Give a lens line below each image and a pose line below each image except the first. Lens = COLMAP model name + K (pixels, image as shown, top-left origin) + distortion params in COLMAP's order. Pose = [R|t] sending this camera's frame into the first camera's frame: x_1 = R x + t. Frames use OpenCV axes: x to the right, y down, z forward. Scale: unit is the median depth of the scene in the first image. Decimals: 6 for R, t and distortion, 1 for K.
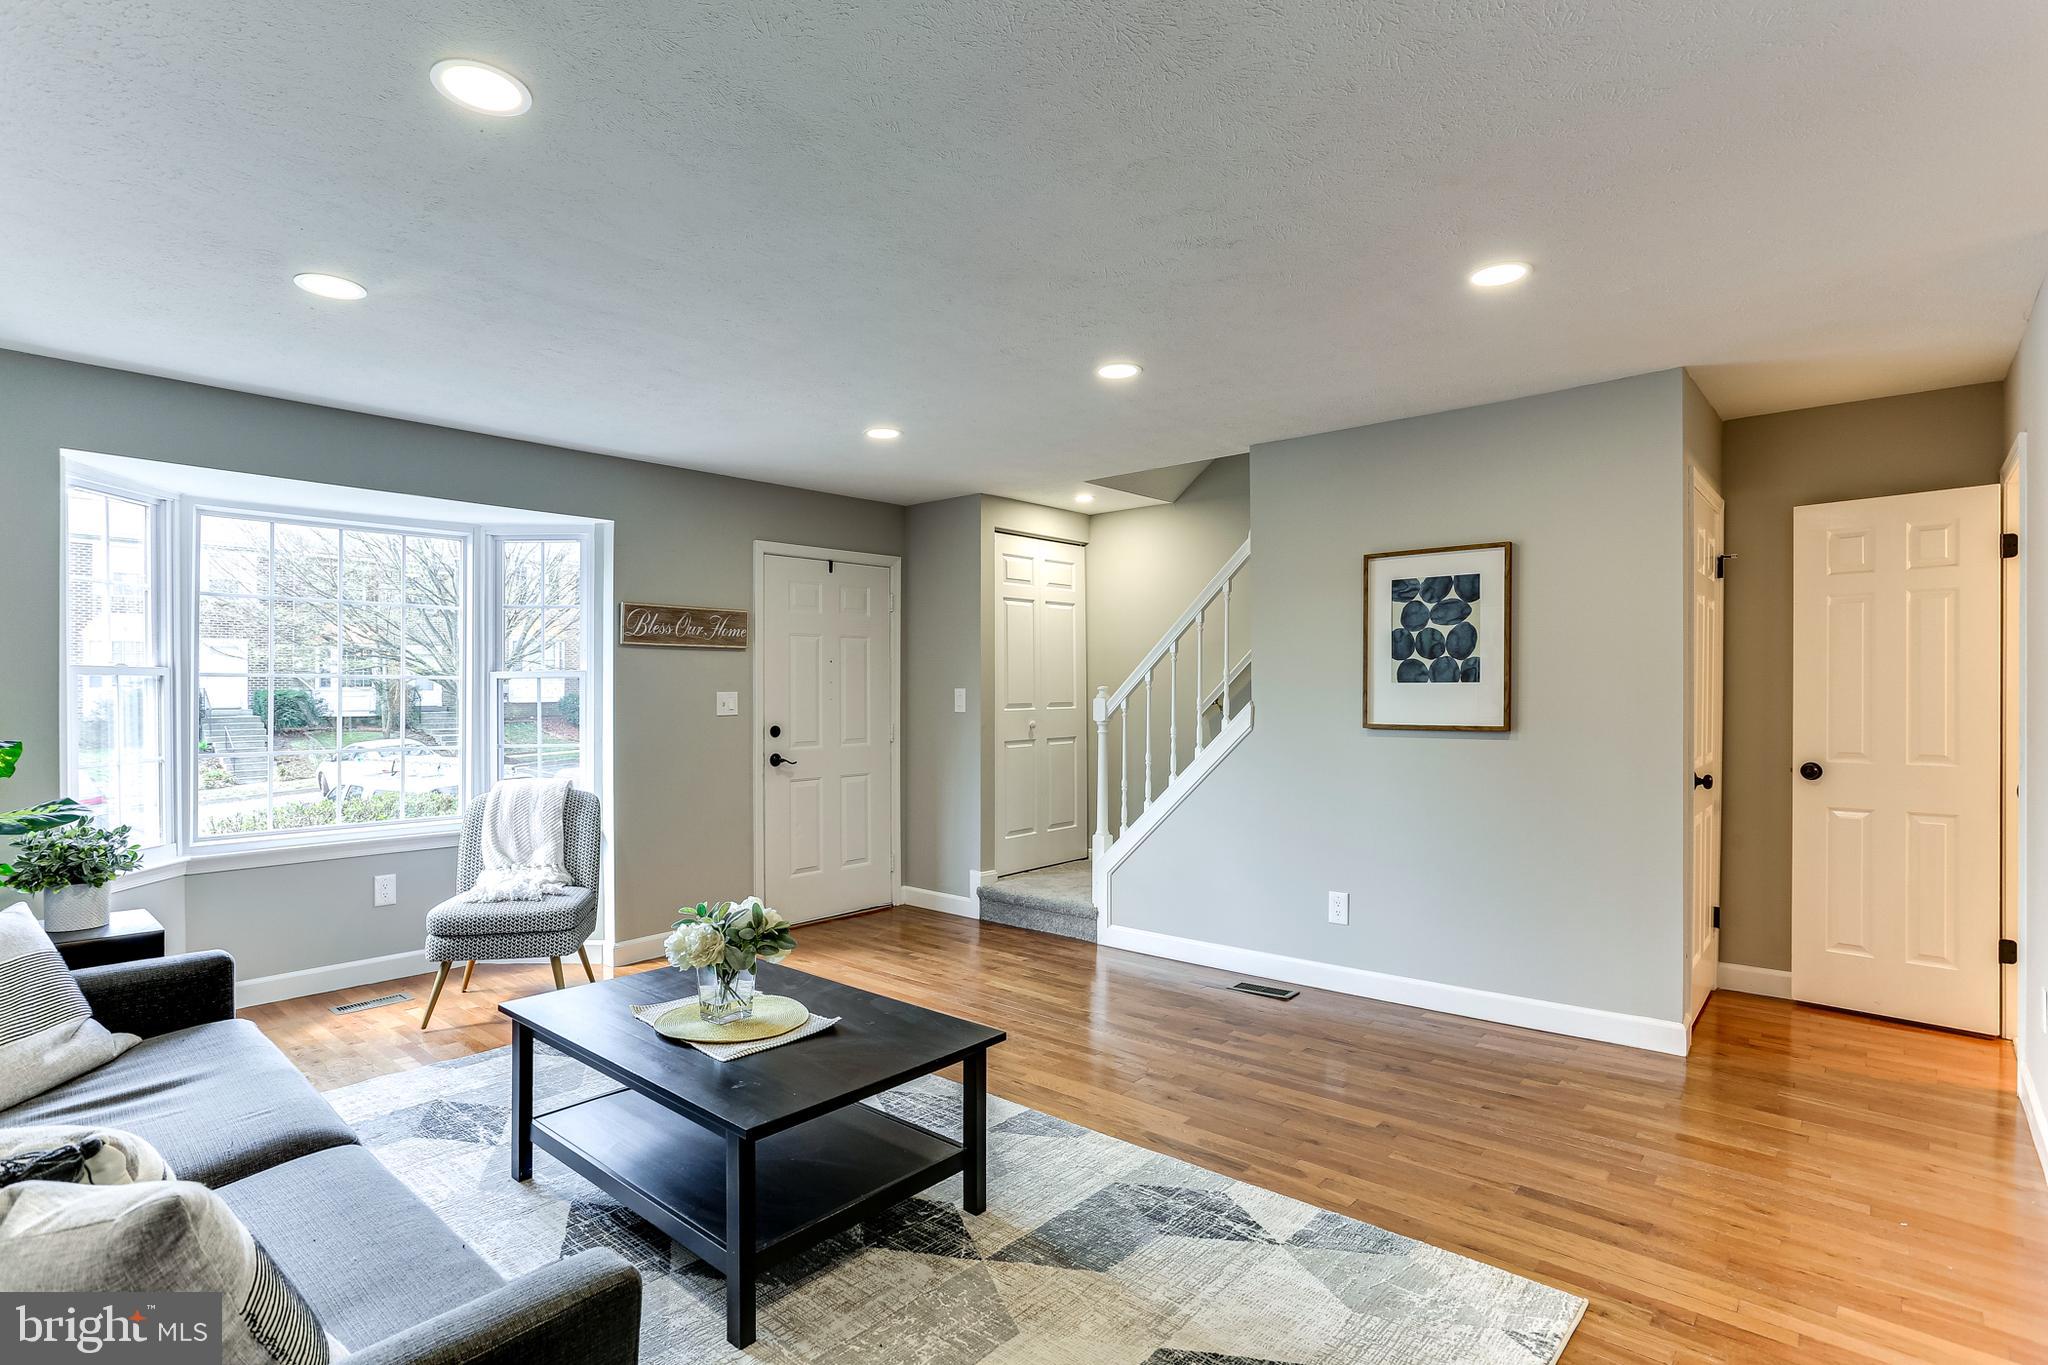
lens RADIAL K [[1010.3, 0, 1018.4], [0, 1010.3, 692.8], [0, 0, 1]] dist [-0.038338, 0.019196]
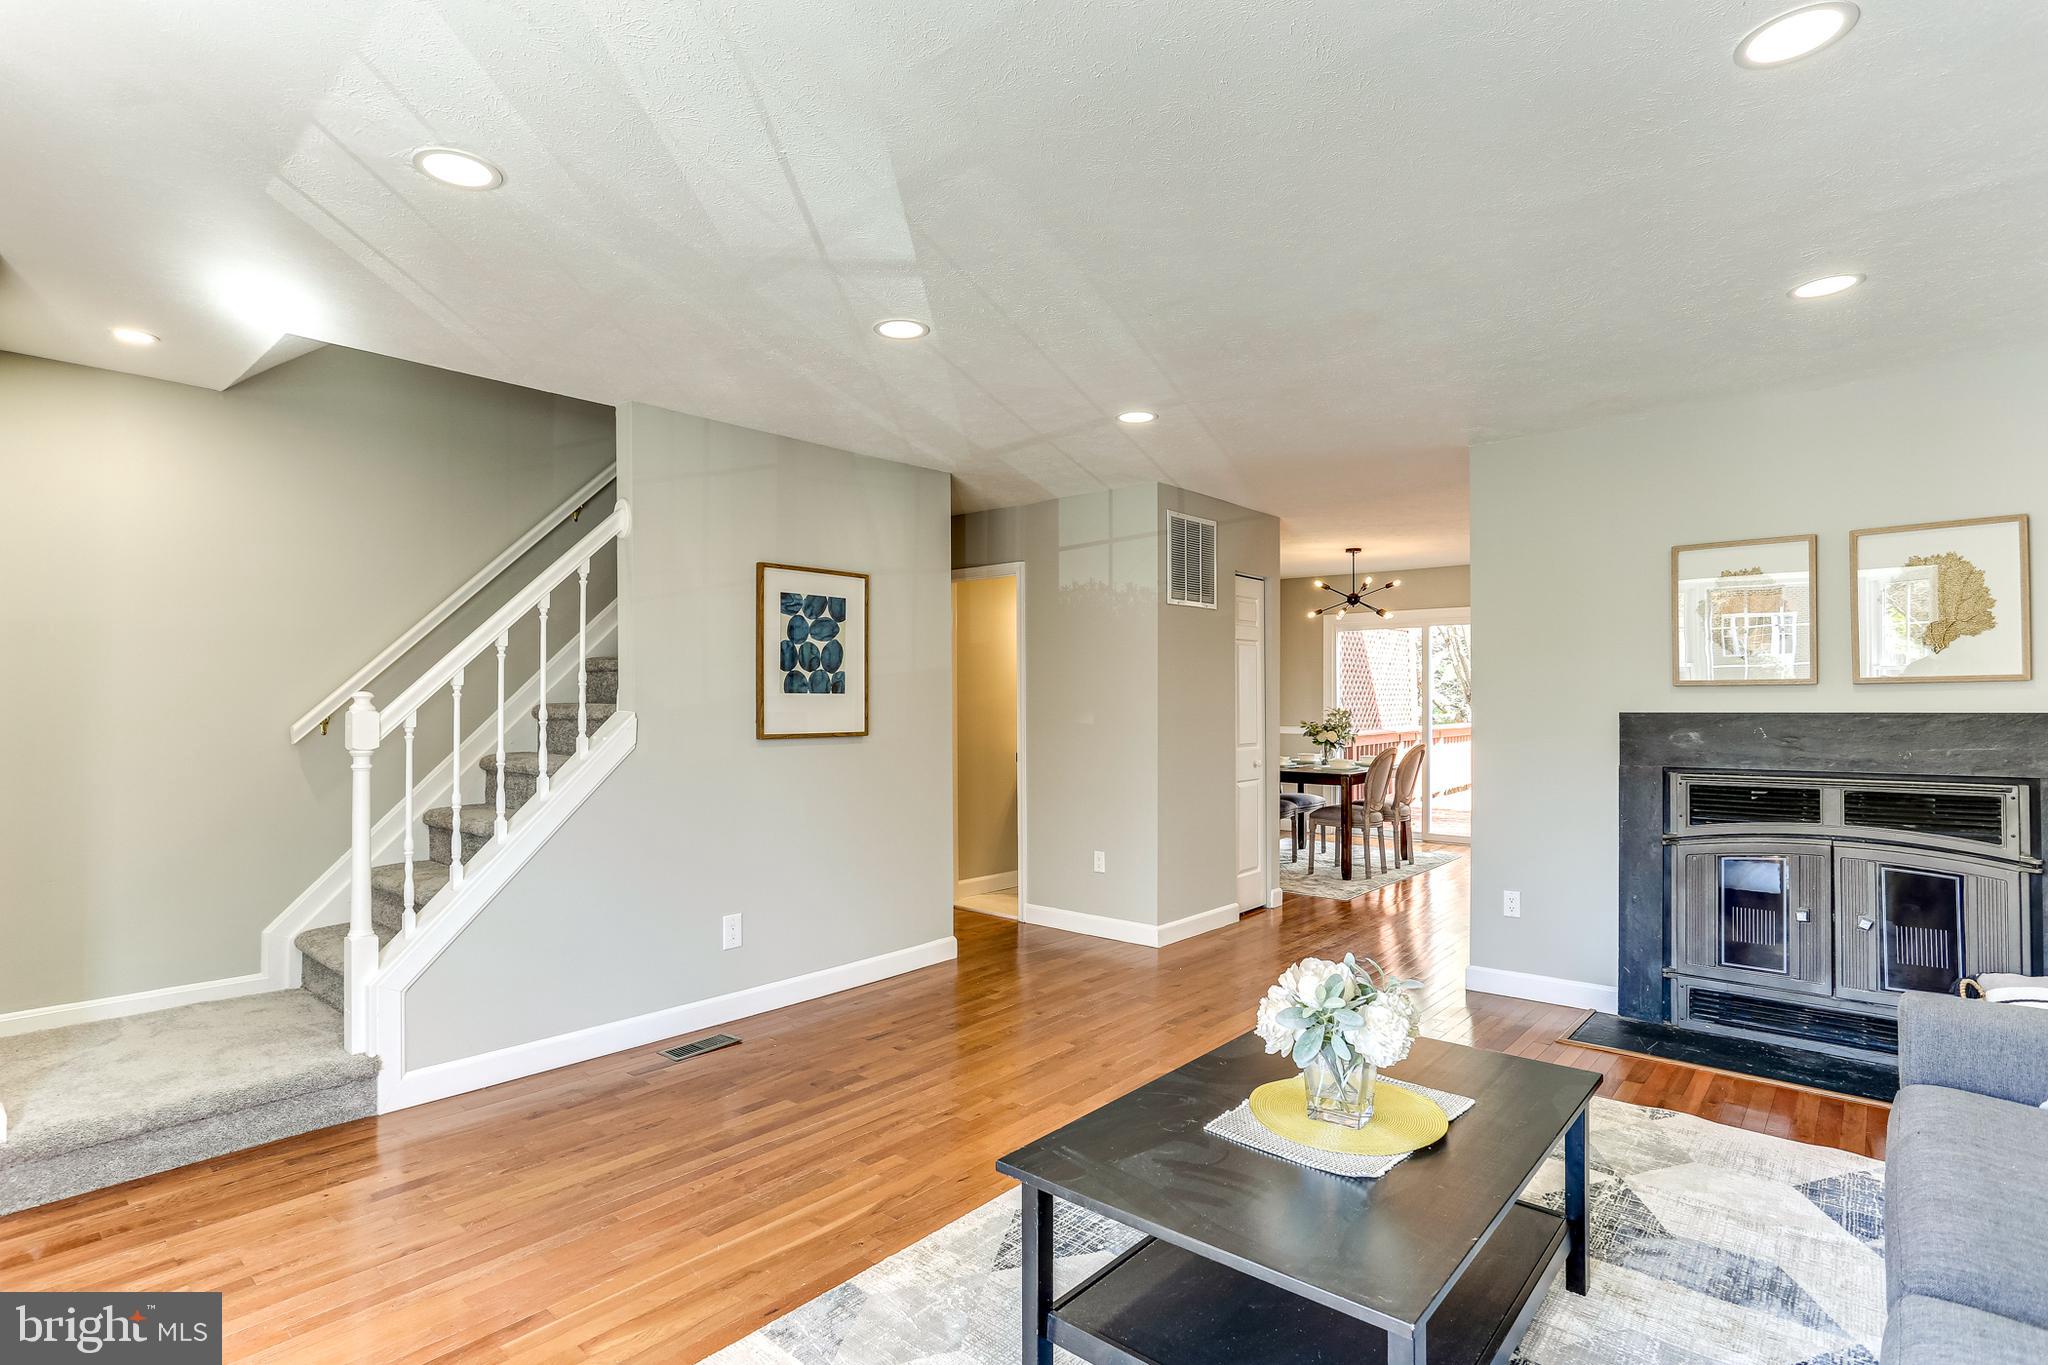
lens RADIAL K [[1010.3, 0, 1024.1], [0, 1010.3, 708.5], [0, 0, 1]] dist [-0.038338, 0.019196]
pose [[-0.009922, -0.002369, 0.999948, -0.667425], [0.001942, 0.999995, 0.002388, 0.003793], [-0.999949, 0.001966, -0.009917, 0.784823]]
